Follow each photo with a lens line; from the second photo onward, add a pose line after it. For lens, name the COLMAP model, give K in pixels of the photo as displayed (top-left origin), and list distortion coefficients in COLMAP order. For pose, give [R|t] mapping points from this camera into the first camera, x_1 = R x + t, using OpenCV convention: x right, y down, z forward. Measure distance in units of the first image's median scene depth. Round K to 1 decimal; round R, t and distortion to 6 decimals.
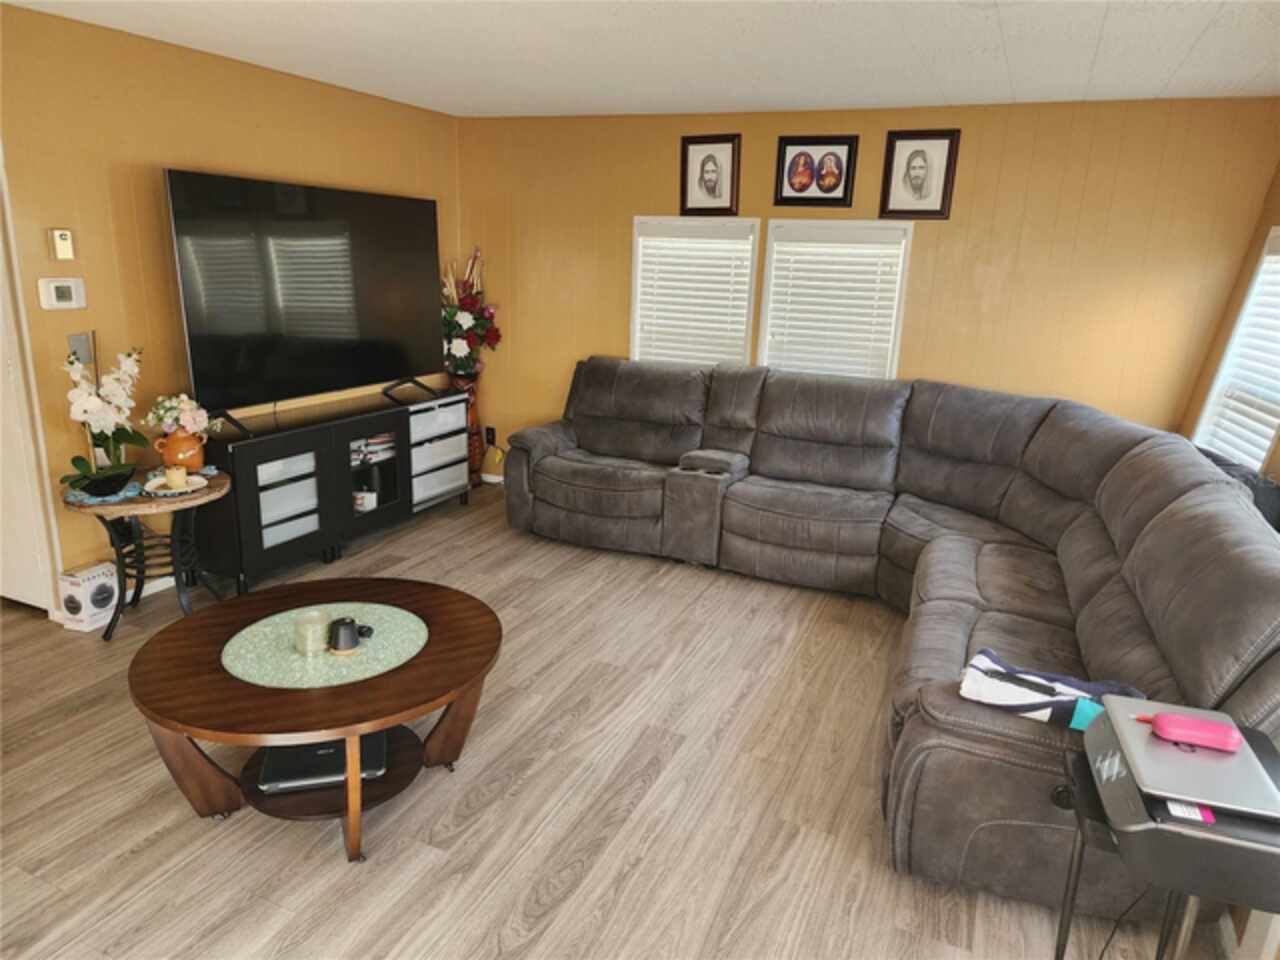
lens RADIAL K [[858.9, 0, 639.4], [0, 858.9, 480.2], [0, 0, 1]] dist [0.075767, -0.074690]
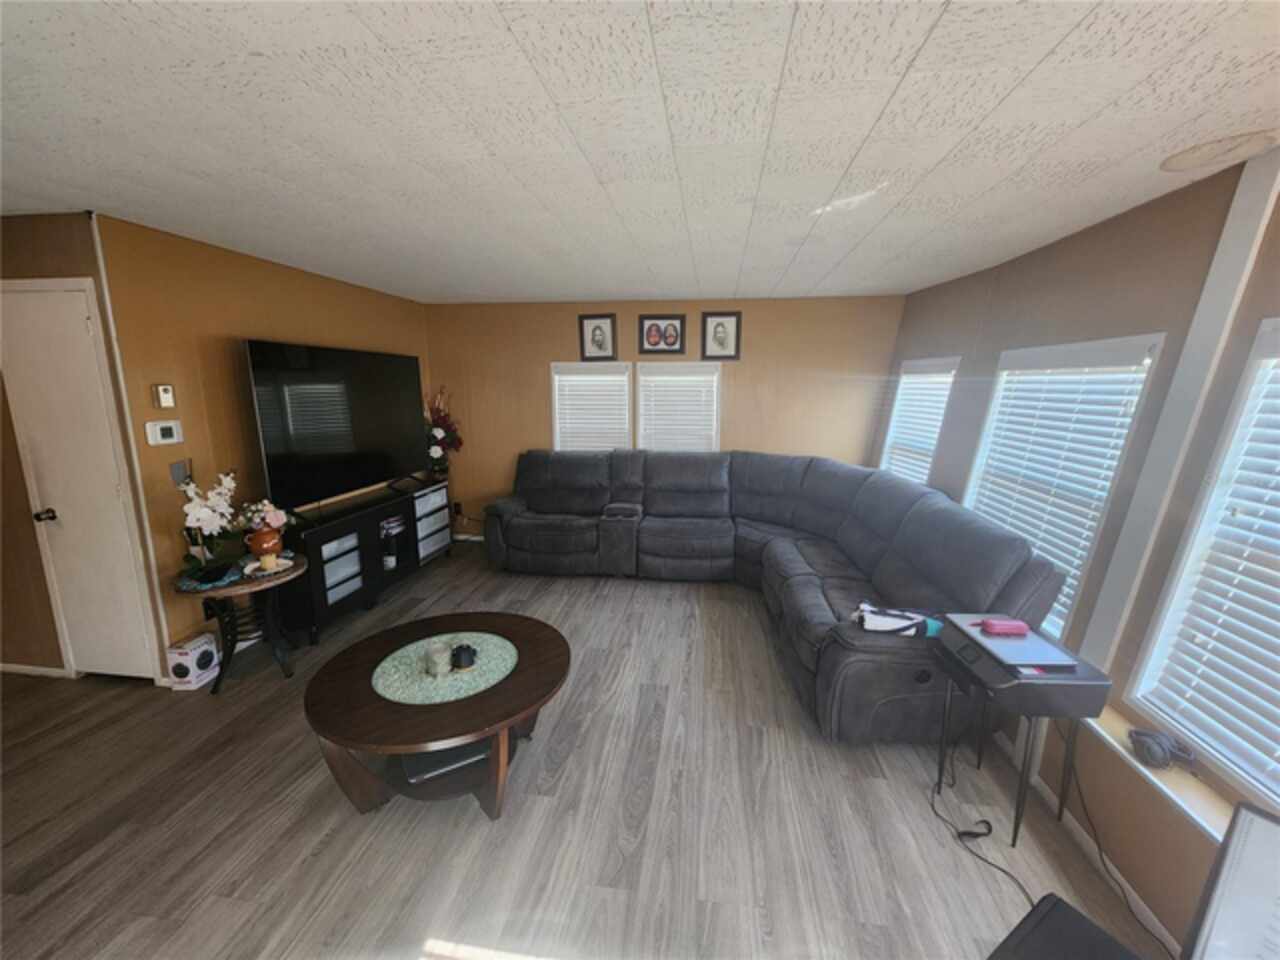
lens RADIAL K [[530.5, 0, 640.9], [0, 530.5, 477.6], [0, 0, 1]] dist [-0.003065, 0.001101]
pose [[0.959536, -0.084943, 0.268469, -0.171487], [0.106778, 0.991970, -0.067775, -0.013572], [-0.260557, 0.093699, 0.960901, 0.045363]]
